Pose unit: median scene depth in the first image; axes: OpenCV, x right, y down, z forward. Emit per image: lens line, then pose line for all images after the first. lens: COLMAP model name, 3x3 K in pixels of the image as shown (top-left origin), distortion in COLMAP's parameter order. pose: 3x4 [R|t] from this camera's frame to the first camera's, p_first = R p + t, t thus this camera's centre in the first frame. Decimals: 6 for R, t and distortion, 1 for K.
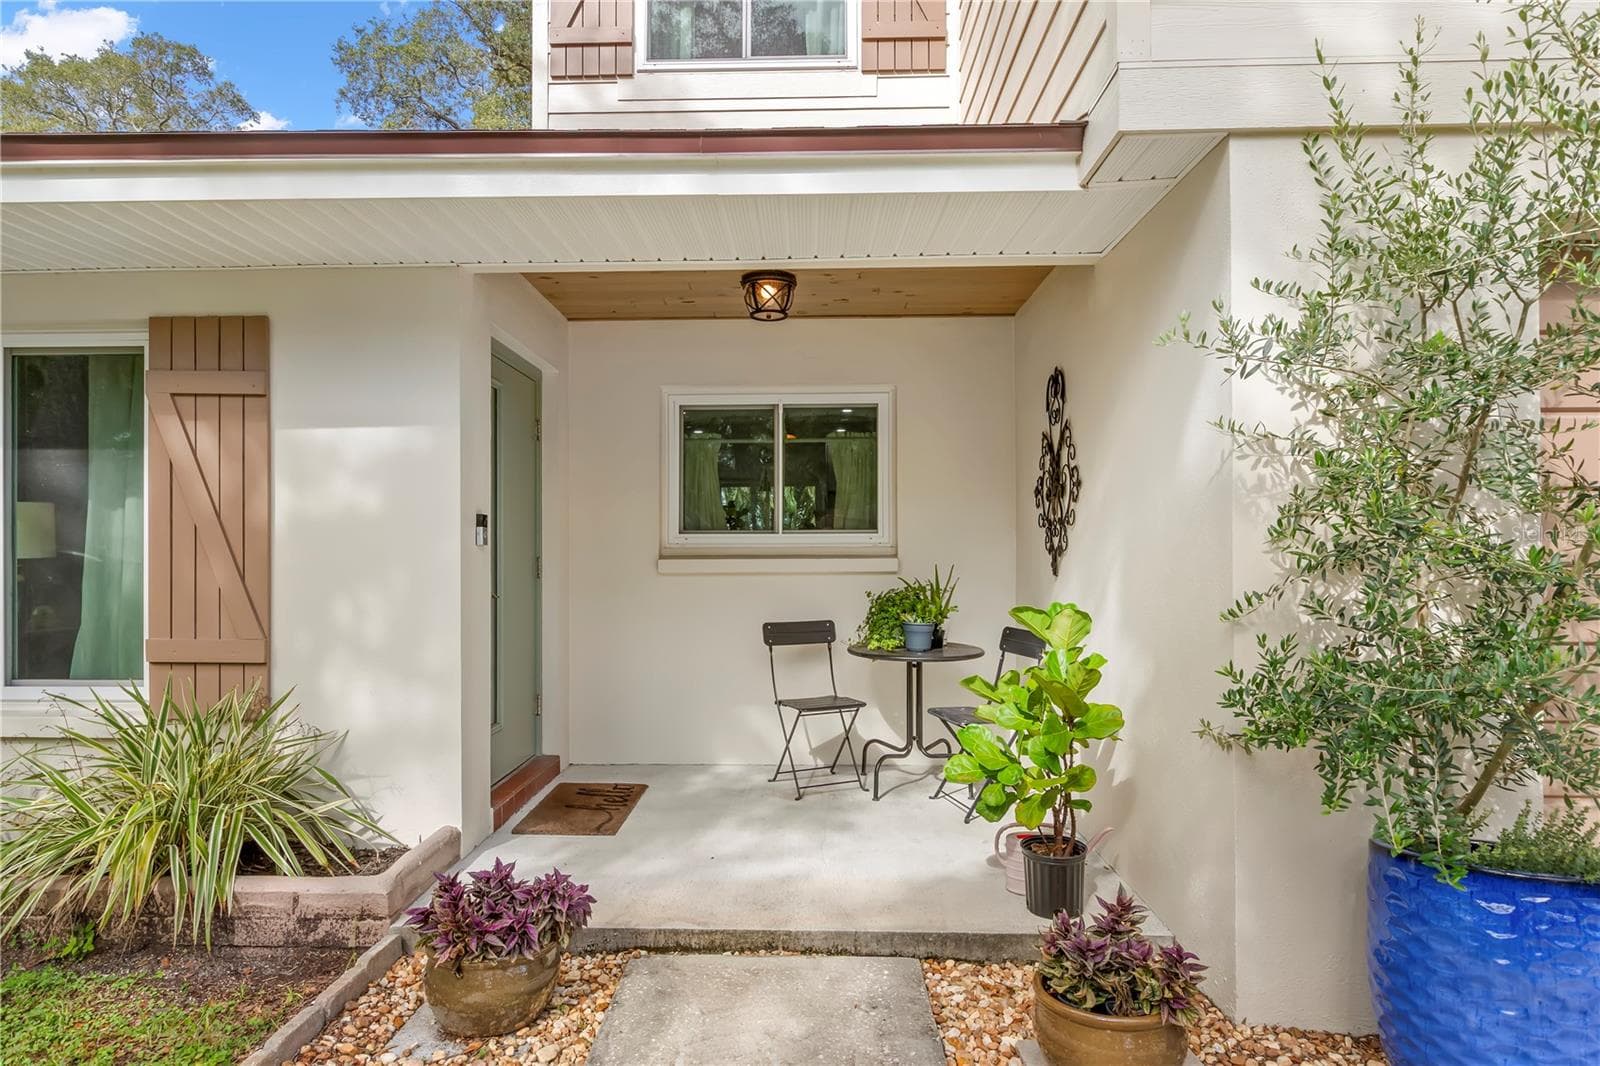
lens RADIAL K [[875.1, 0, 795.9], [0, 875.1, 548.6], [0, 0, 1]] dist [0.002751, 0.000347]
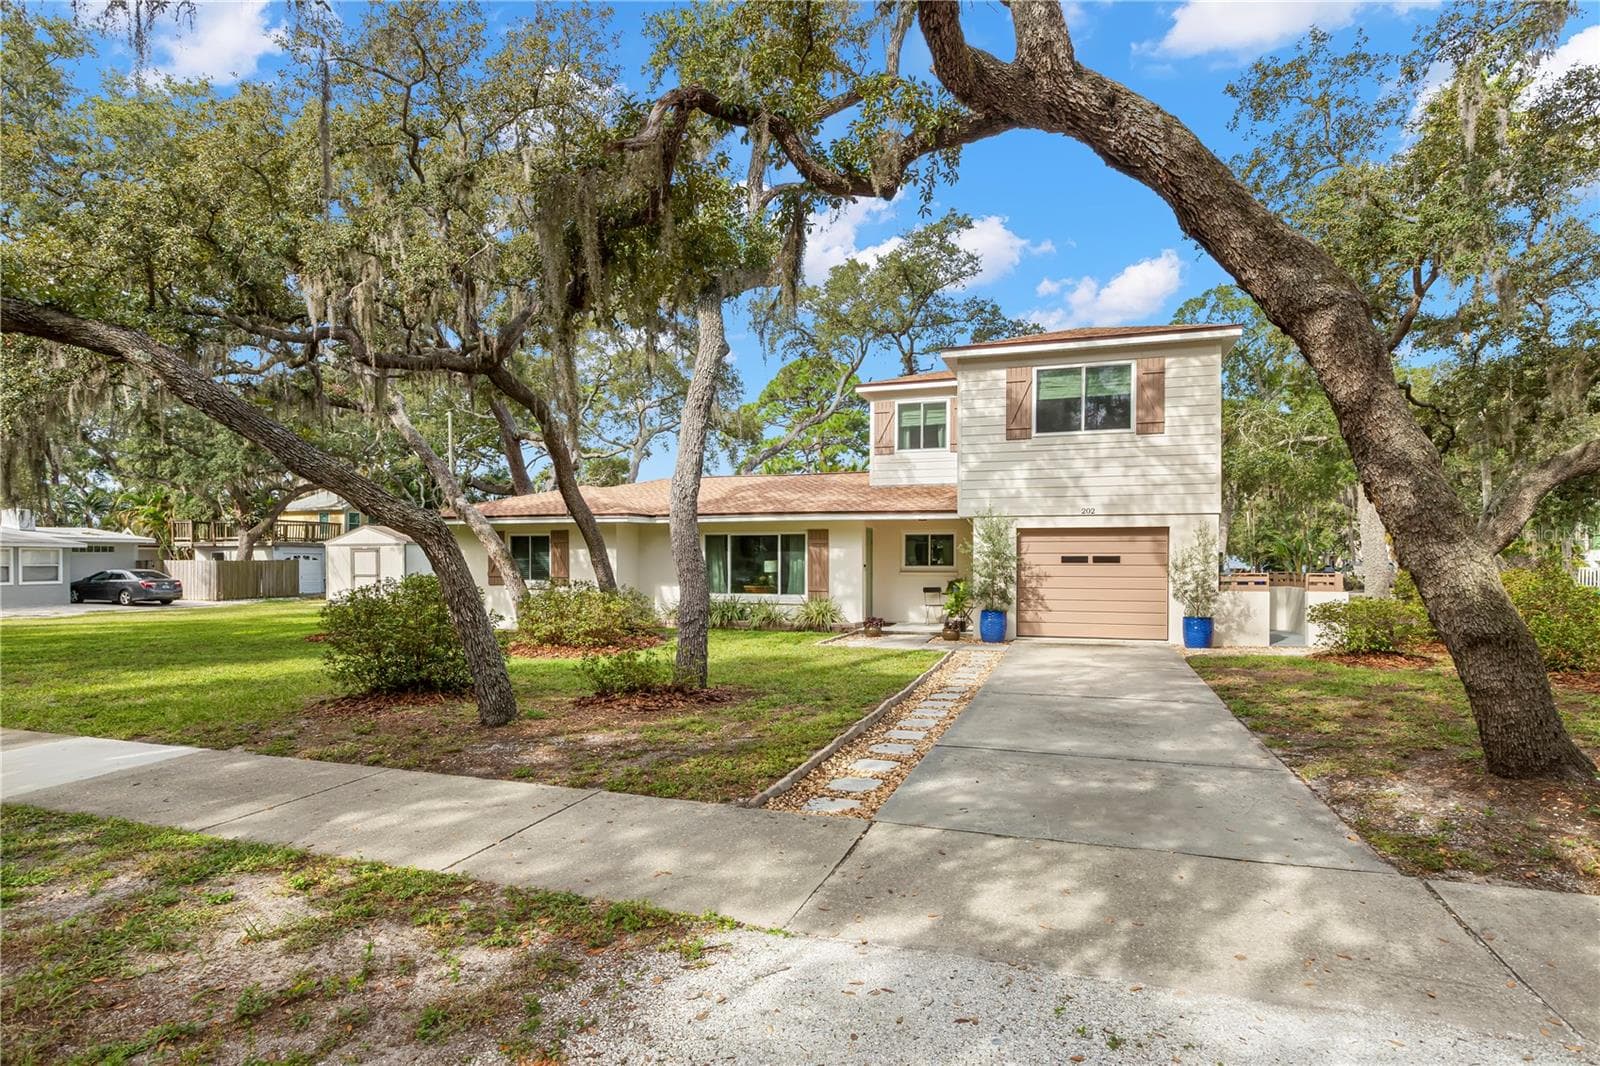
lens RADIAL K [[830.0, 0, 801.5], [0, 830.0, 559.3], [0, 0, 1]] dist [-0.003800, -0.000366]
pose [[0.954315, 0.004010, -0.298775, 0.818076], [-0.000481, 0.999929, 0.011883, -0.135585], [0.298801, -0.011196, 0.954250, -4.114719]]
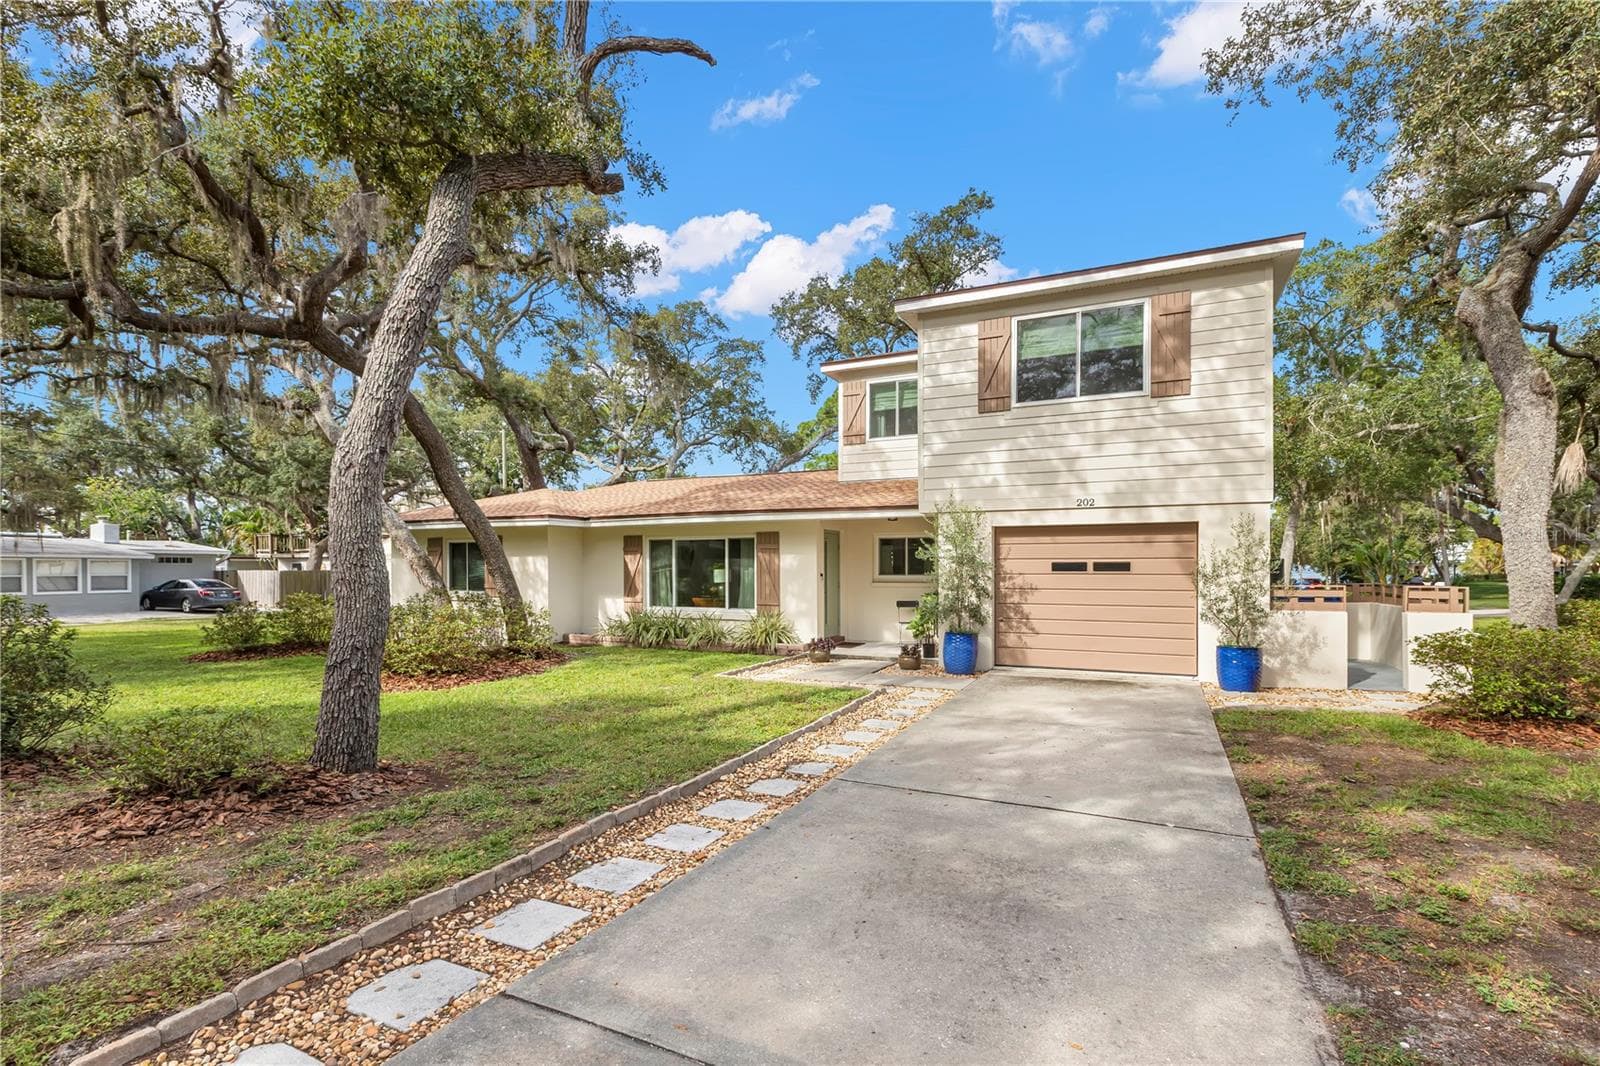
lens RADIAL K [[742.8, 0, 795.7], [0, 742.8, 565.8], [0, 0, 1]] dist [-0.000412, -0.000139]
pose [[0.909791, 0.000830, -0.415065, 1.139700], [0.001887, 0.999979, 0.006135, -0.106898], [0.415061, -0.006365, 0.909771, -2.610511]]
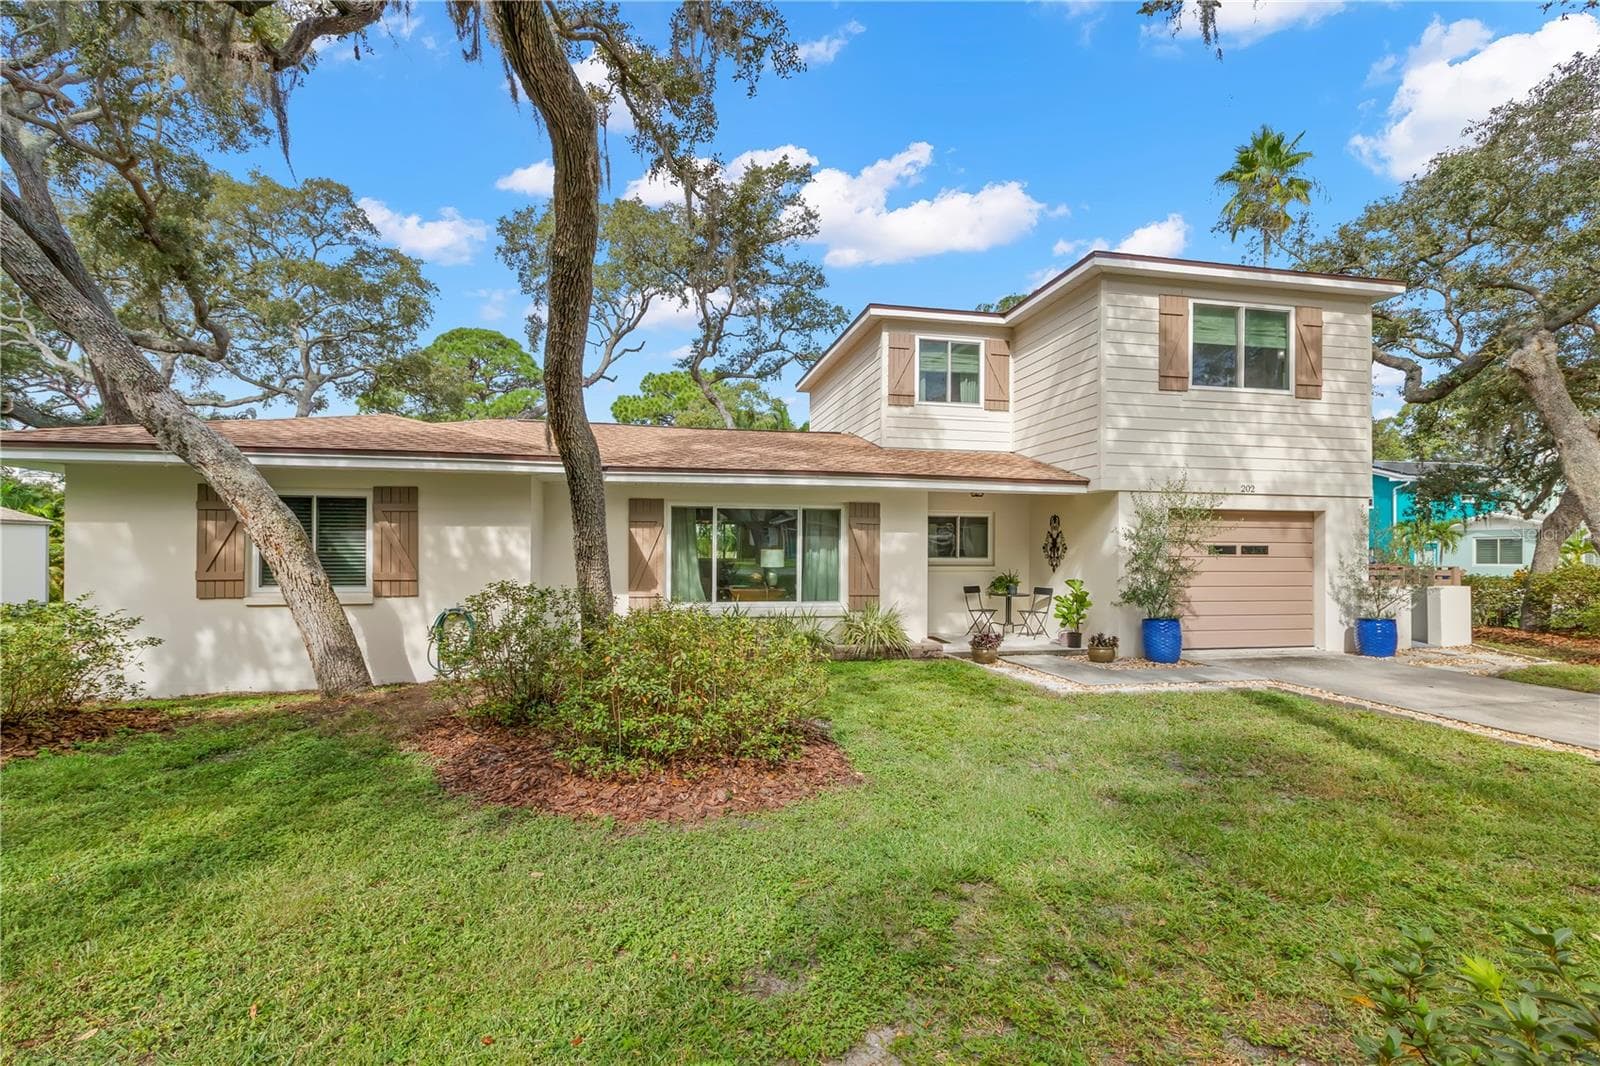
lens RADIAL K [[724.9, 0, 800.0], [0, 724.9, 533.0], [0, 0, 1]] dist [-0.002872, -0.000557]
pose [[0.975997, 0.013734, 0.217348, -1.602742], [-0.011158, 0.999852, -0.013076, -0.093026], [-0.217496, 0.010337, 0.976006, -1.964339]]
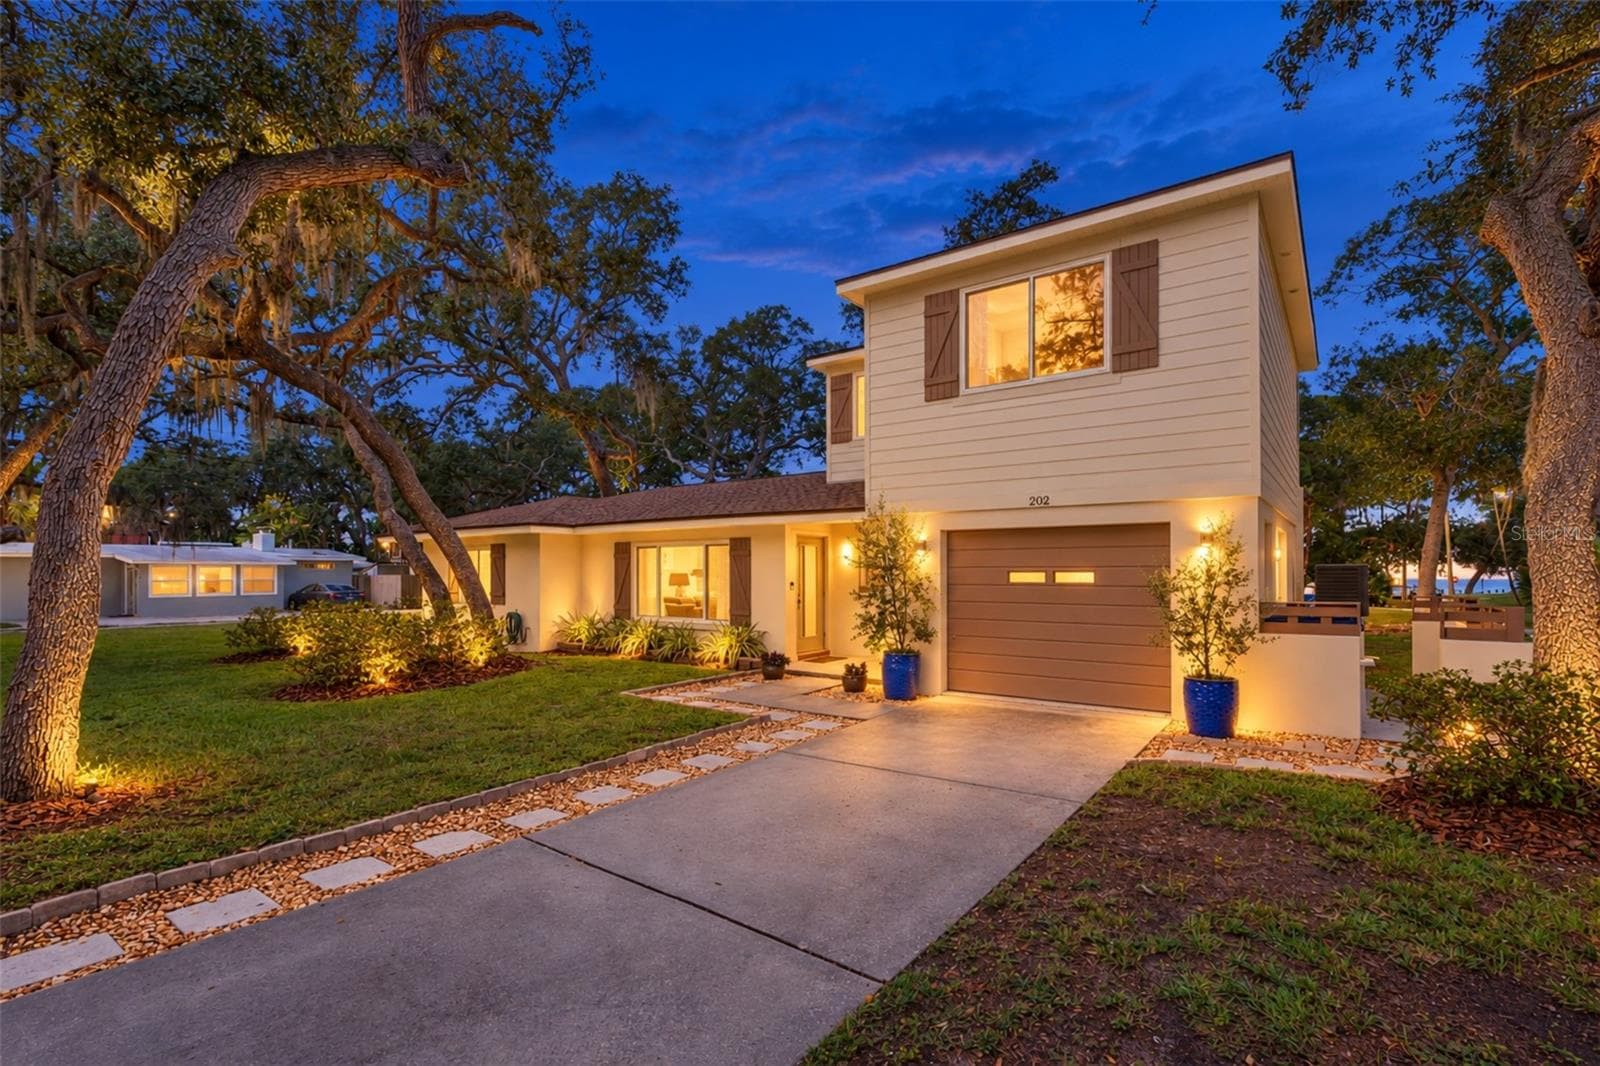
lens RADIAL K [[738.3, 0, 797.5], [0, 738.3, 561.7], [0, 0, 1]] dist [0.000713, -0.000422]
pose [[0.817690, -0.005636, -0.575631, 1.746600], [0.004809, 0.999984, -0.002960, -0.131183], [0.575639, -0.000348, 0.817704, -1.920323]]
